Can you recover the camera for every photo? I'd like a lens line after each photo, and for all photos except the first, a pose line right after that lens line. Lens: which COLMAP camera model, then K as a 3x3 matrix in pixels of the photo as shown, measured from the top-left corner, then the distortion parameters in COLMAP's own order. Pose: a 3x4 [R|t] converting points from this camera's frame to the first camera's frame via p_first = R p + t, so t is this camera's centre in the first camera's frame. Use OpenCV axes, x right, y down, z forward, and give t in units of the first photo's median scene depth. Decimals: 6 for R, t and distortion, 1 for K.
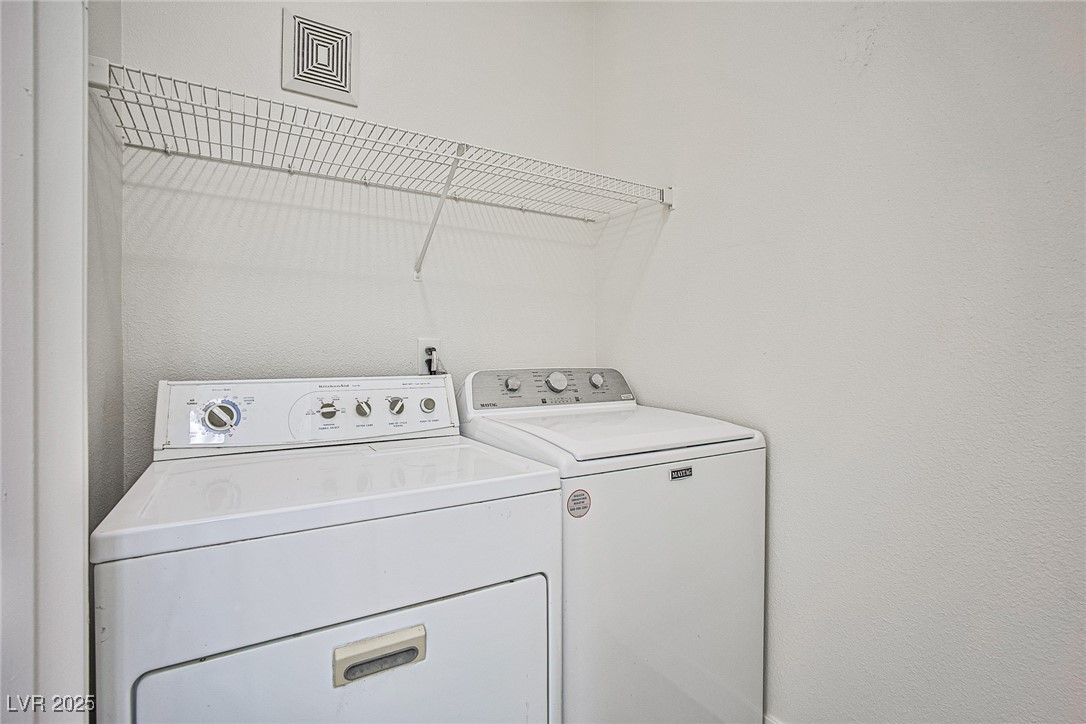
lens RADIAL K [[488.0, 0, 541.8], [0, 488.0, 363.4], [0, 0, 1]] dist [-0.031941, 0.010301]
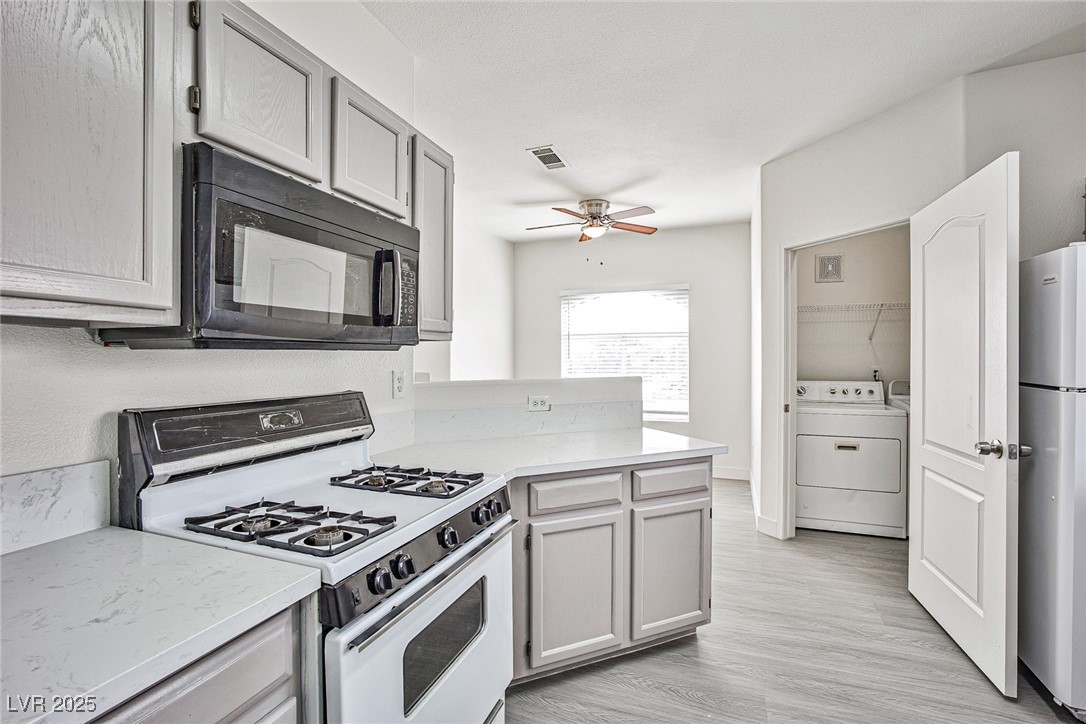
lens RADIAL K [[488.0, 0, 538.0], [0, 488.0, 364.2], [0, 0, 1]] dist [-0.031941, 0.010301]
pose [[0.589846, 0.009403, -0.807461, 0.877449], [-0.007909, 0.999952, 0.005868, -0.076449], [0.807477, 0.002925, 0.589892, -2.190598]]
